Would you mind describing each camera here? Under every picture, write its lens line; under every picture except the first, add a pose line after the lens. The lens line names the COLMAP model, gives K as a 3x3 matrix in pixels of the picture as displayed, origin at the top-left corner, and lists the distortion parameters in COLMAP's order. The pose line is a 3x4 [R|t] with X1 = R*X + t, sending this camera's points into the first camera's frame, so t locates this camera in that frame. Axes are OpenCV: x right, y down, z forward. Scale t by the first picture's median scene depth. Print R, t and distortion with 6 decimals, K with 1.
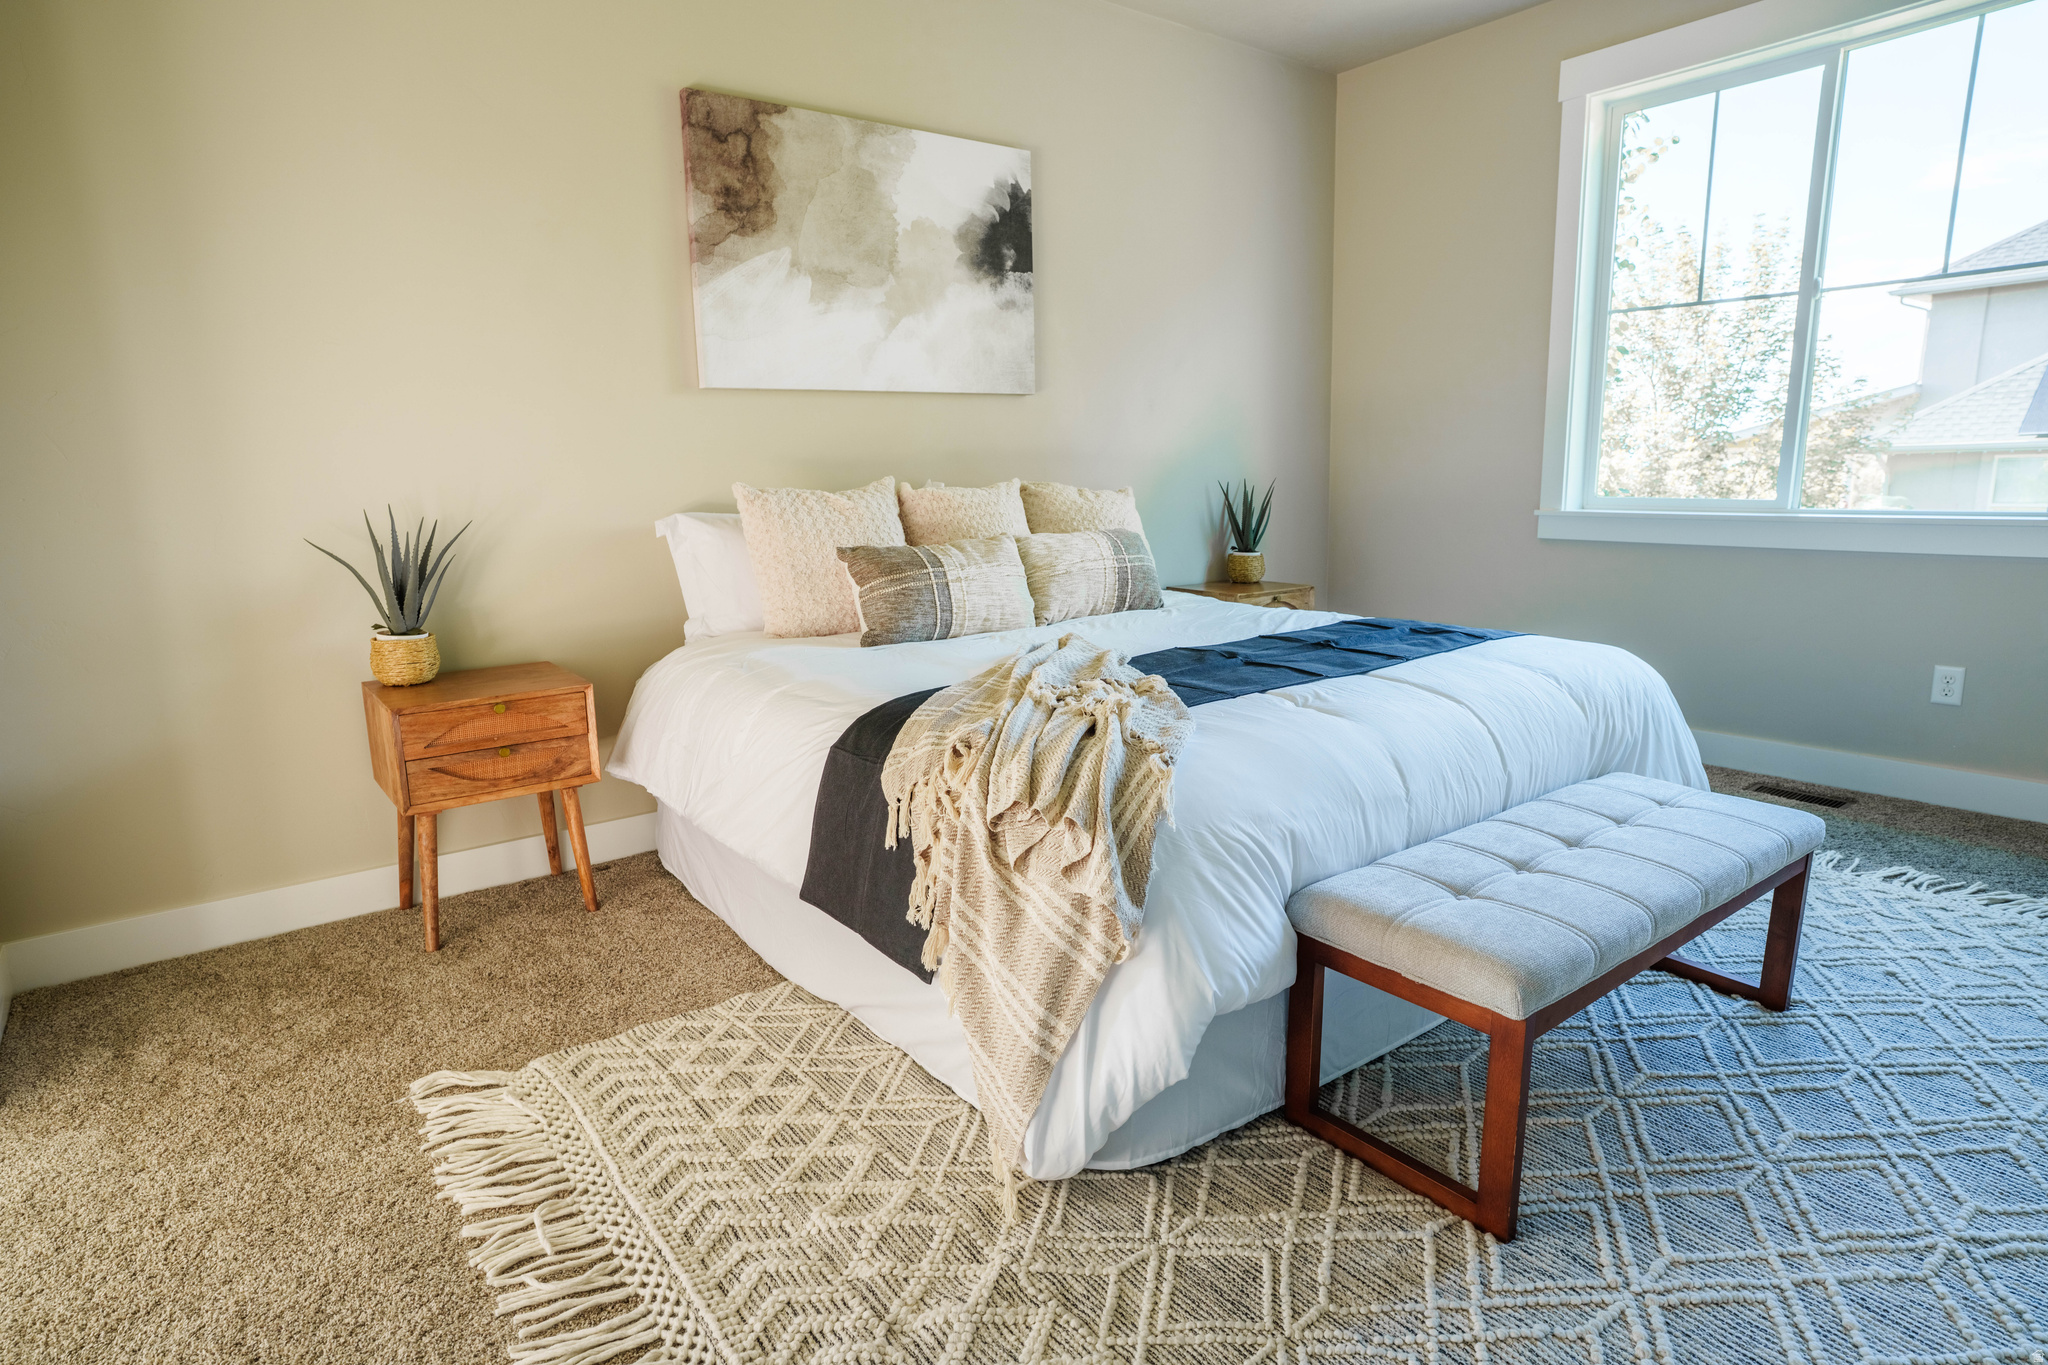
lens RADIAL K [[1116.3, 0, 1016.3], [0, 1116.3, 674.3], [0, 0, 1]] dist [-0.046685, 0.031032]
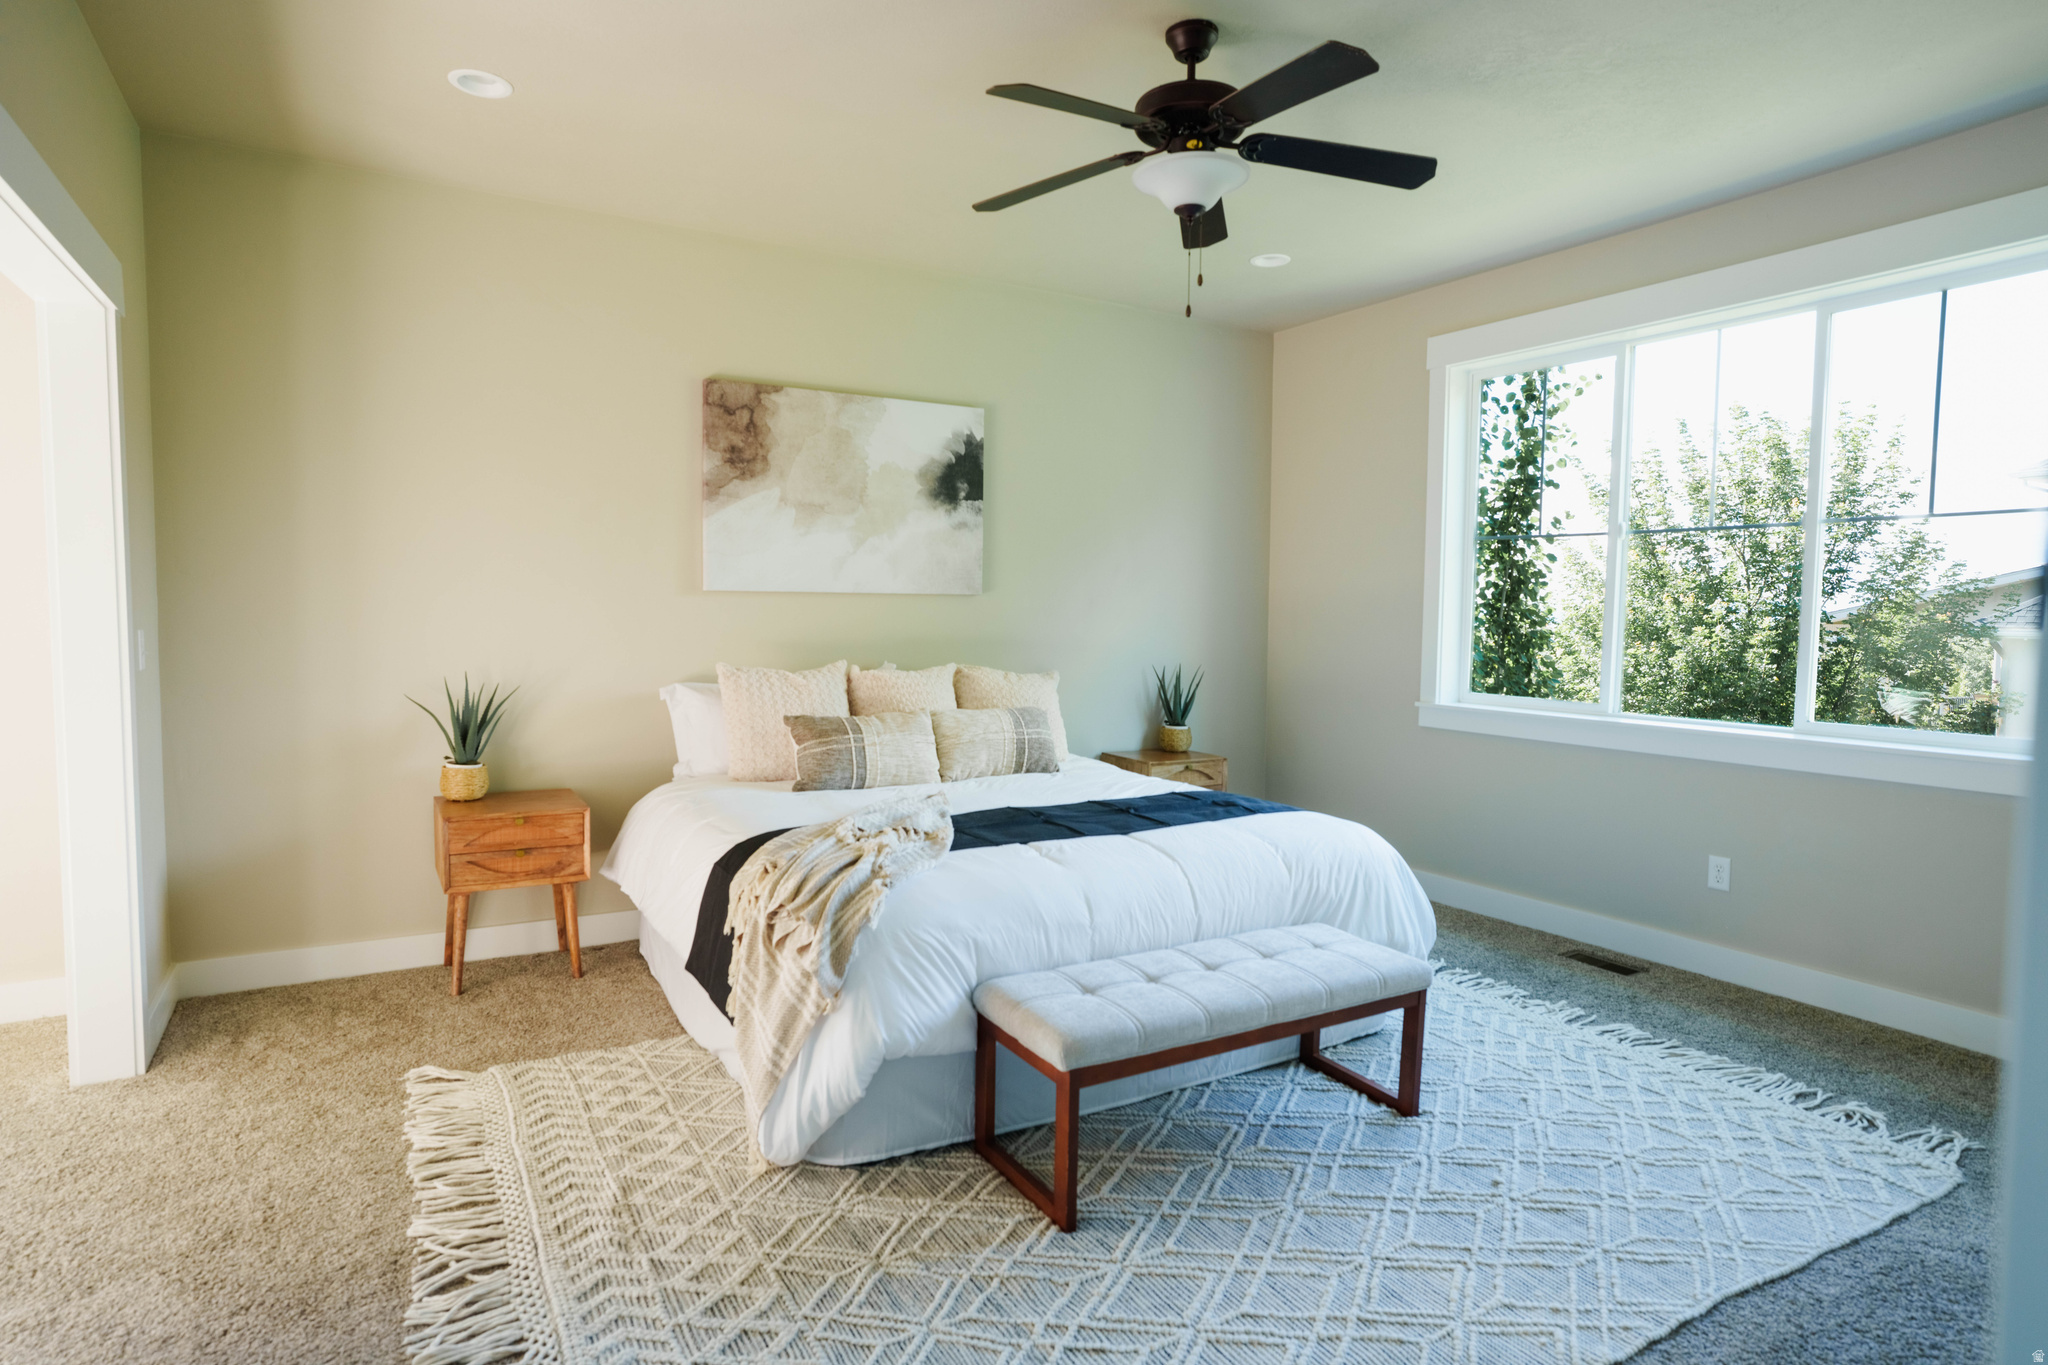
lens RADIAL K [[1116.3, 0, 1024.3], [0, 1116.3, 677.3], [0, 0, 1]] dist [-0.046685, 0.031032]
pose [[0.991790, 0.042418, -0.120640, 0.319526], [-0.056676, 0.991475, -0.117329, -0.021729], [0.114635, 0.123203, 0.985738, -0.320882]]
